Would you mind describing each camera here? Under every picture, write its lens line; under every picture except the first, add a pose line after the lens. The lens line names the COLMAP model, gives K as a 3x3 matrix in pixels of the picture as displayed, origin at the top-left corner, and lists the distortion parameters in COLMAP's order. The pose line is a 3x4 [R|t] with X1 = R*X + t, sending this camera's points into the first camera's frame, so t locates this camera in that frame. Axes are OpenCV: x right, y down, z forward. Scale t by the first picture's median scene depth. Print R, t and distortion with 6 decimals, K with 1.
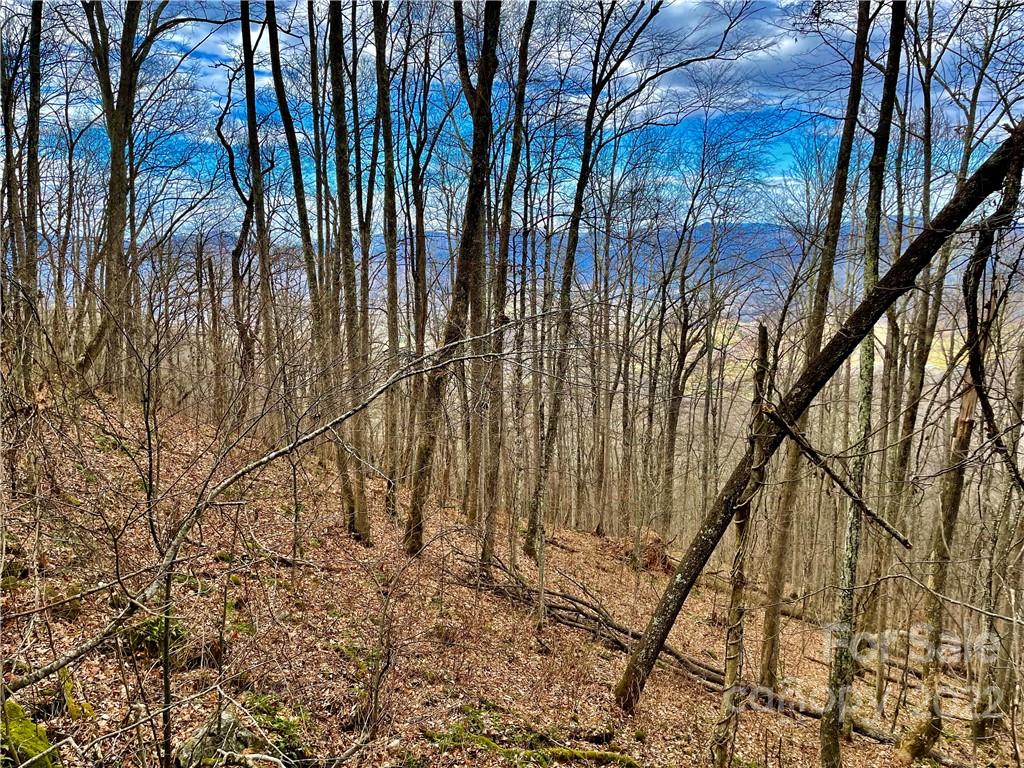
lens RADIAL K [[750.2, 0, 489.1], [0, 750.2, 393.7], [0, 0, 1]] dist [0.023653, -0.071128]
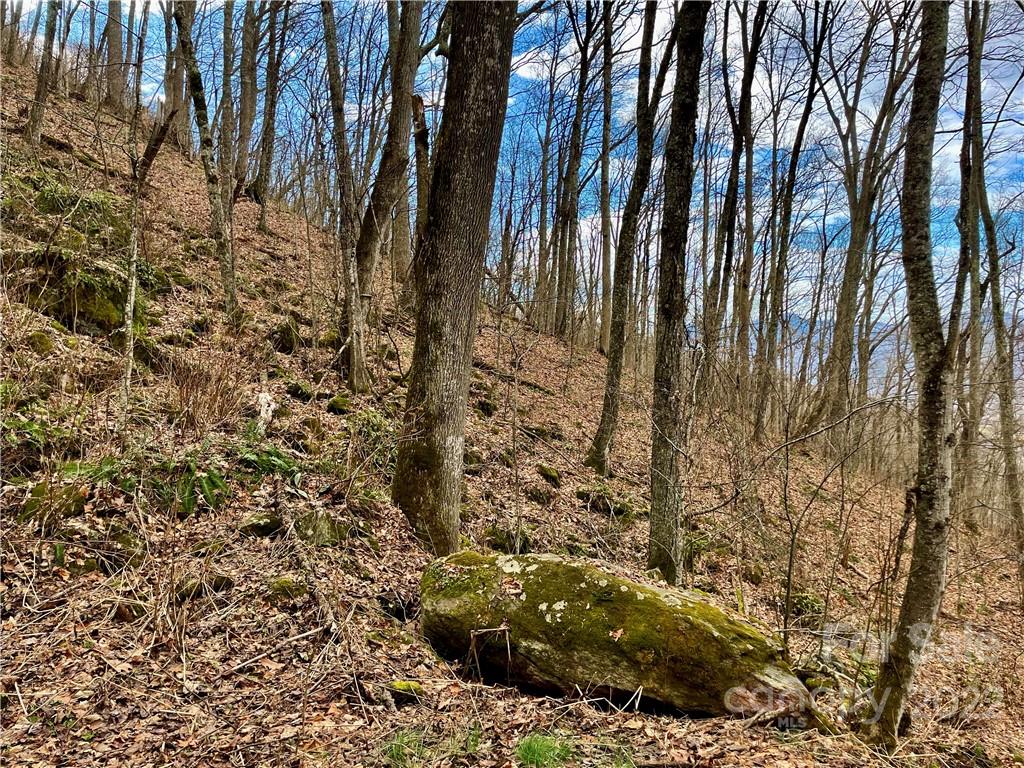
lens RADIAL K [[750.2, 0, 514.6], [0, 750.2, 389.2], [0, 0, 1]] dist [0.023653, -0.071128]
pose [[0.616200, 0.033984, -0.786856, 0.089140], [-0.120006, 0.991454, -0.051158, 0.012928], [0.778393, 0.125951, 0.615012, -0.099691]]
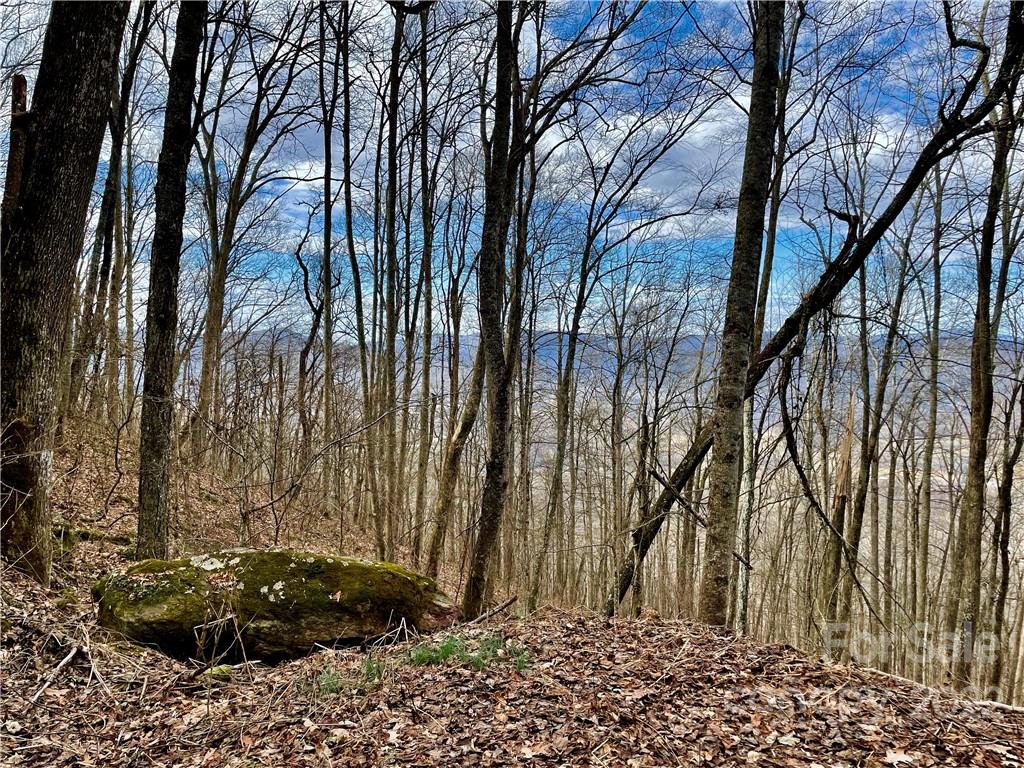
lens RADIAL K [[750.2, 0, 494.0], [0, 750.2, 383.7], [0, 0, 1]] dist [0.023653, -0.071128]
pose [[0.997827, 0.030574, -0.058364, 0.039014], [-0.038691, 0.988900, -0.143455, 0.023357], [0.053330, 0.145402, 0.987934, -0.166301]]
